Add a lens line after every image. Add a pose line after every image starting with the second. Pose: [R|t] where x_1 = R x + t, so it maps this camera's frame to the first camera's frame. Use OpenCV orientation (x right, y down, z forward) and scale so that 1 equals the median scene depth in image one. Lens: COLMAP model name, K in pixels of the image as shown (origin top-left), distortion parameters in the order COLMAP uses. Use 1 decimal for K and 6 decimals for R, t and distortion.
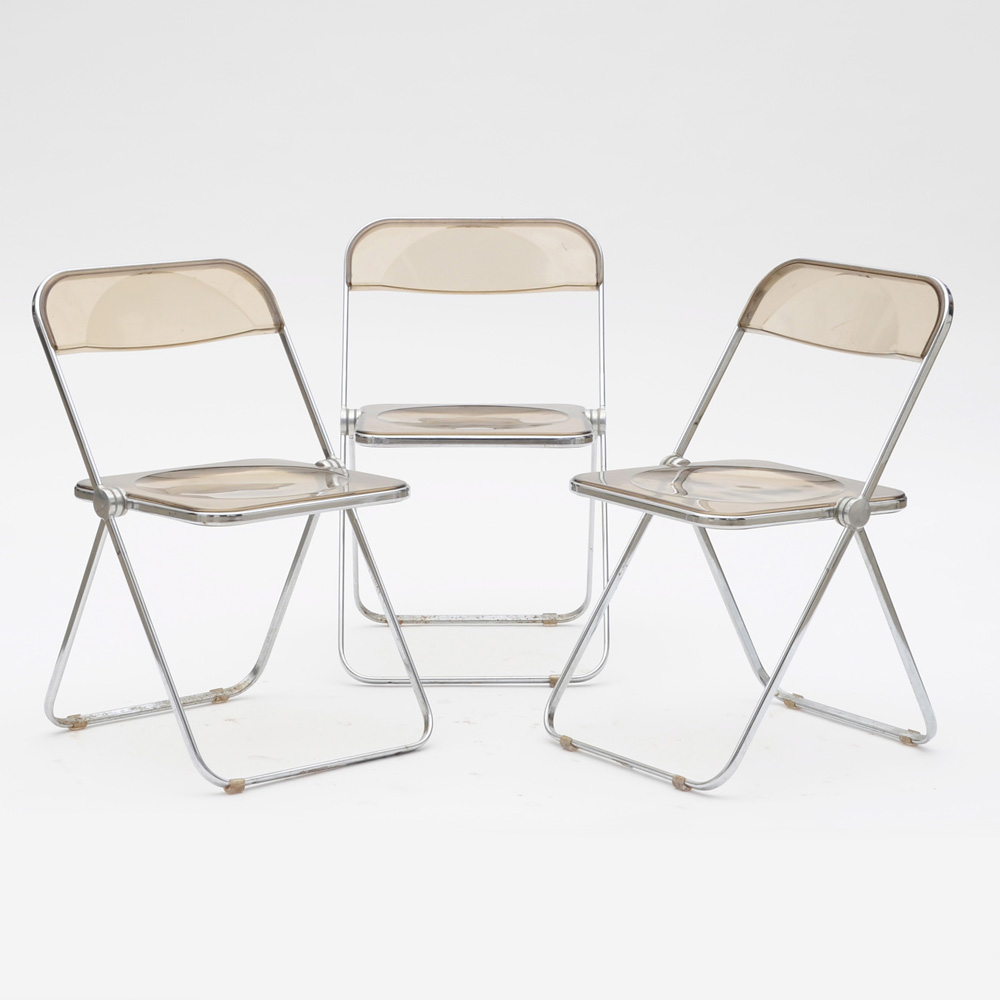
lens RADIAL K [[3237.5, 0, 500.0], [0, 3237.5, 500.0], [0, 0, 1]] dist [0.100960, 0.849182]
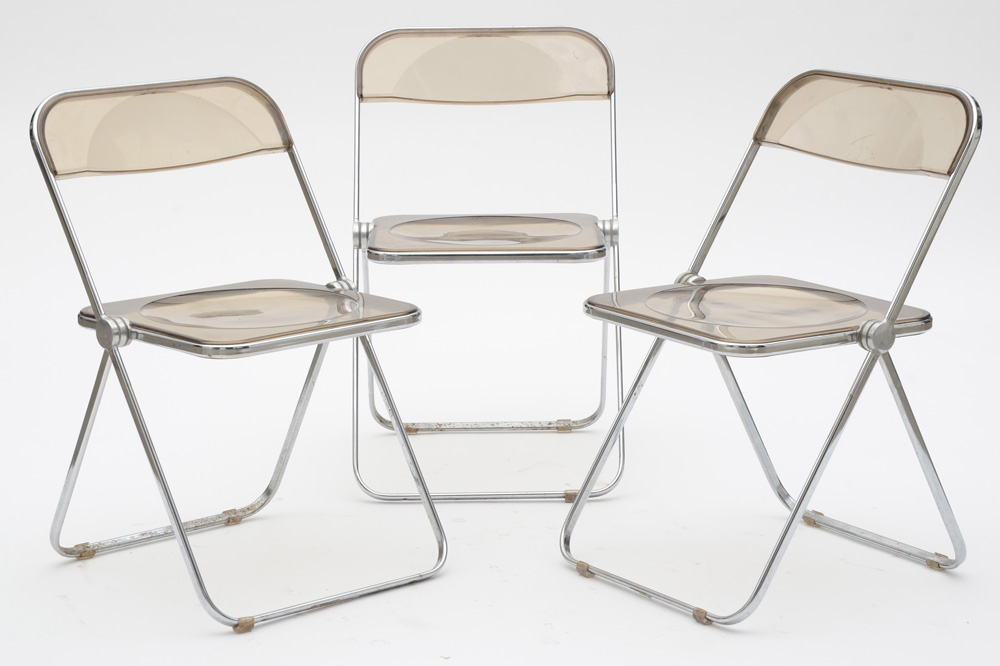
lens RADIAL K [[2859.2, 0, 485.9], [0, 2859.2, 311.0], [0, 0, 1]] dist [0.544389, 0.524504]
pose [[0.999888, -0.010244, -0.010948, 0.001324], [0.010537, 0.999578, 0.027062, -0.027070], [0.010666, -0.027174, 0.999574, 0.128851]]
